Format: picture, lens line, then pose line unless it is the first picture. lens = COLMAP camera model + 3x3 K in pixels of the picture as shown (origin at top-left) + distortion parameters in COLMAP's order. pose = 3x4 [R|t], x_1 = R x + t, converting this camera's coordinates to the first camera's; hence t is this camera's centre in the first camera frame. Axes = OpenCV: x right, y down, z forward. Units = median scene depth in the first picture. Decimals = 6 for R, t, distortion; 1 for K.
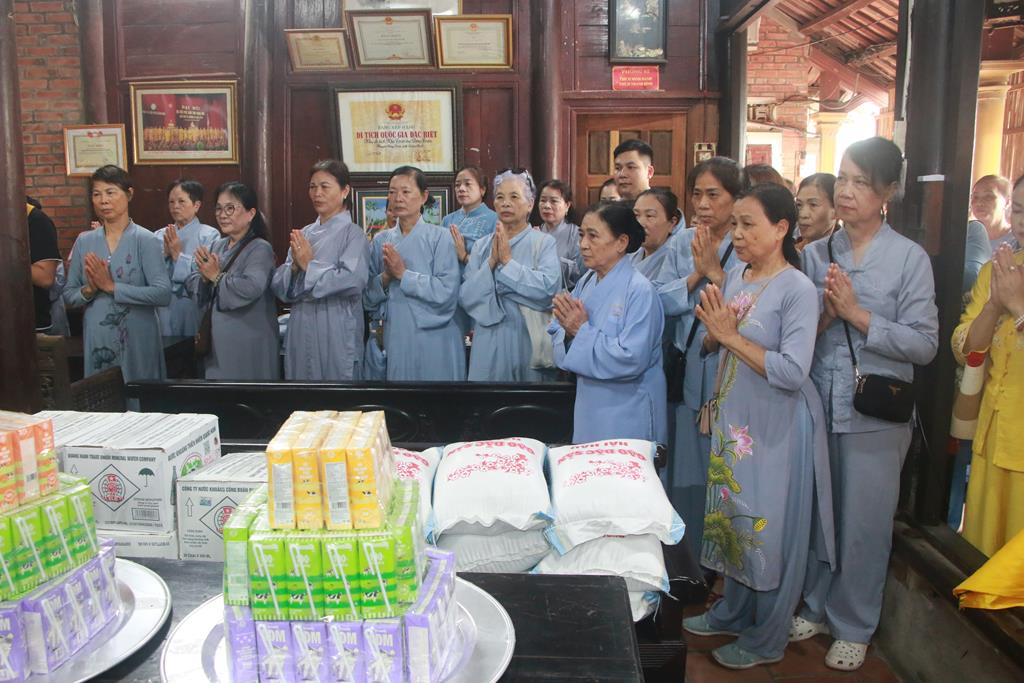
lens RADIAL K [[835.3, 0, 500.9], [0, 835.3, 340.8], [0, 0, 1]] dist [-0.182506, 0.169344]
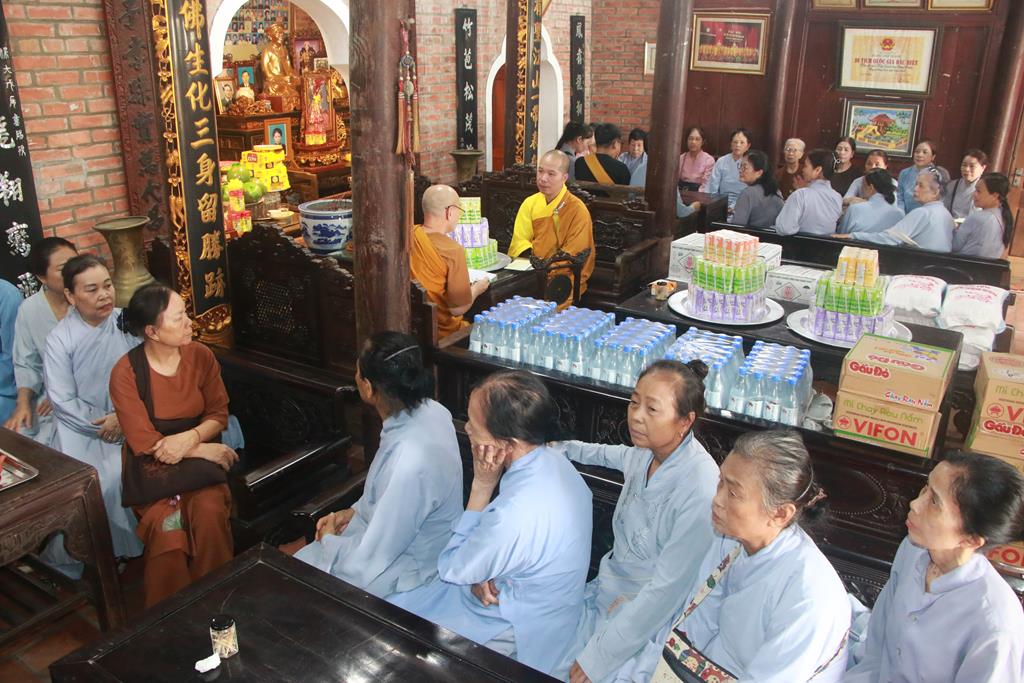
lens RADIAL K [[835.3, 0, 500.9], [0, 835.3, 340.8], [0, 0, 1]] dist [-0.182506, 0.169344]
pose [[0.866002, 0.178038, -0.467272, 0.021982], [-0.088052, 0.974161, 0.207984, -0.018880], [0.492228, -0.138970, 0.859302, -0.513184]]
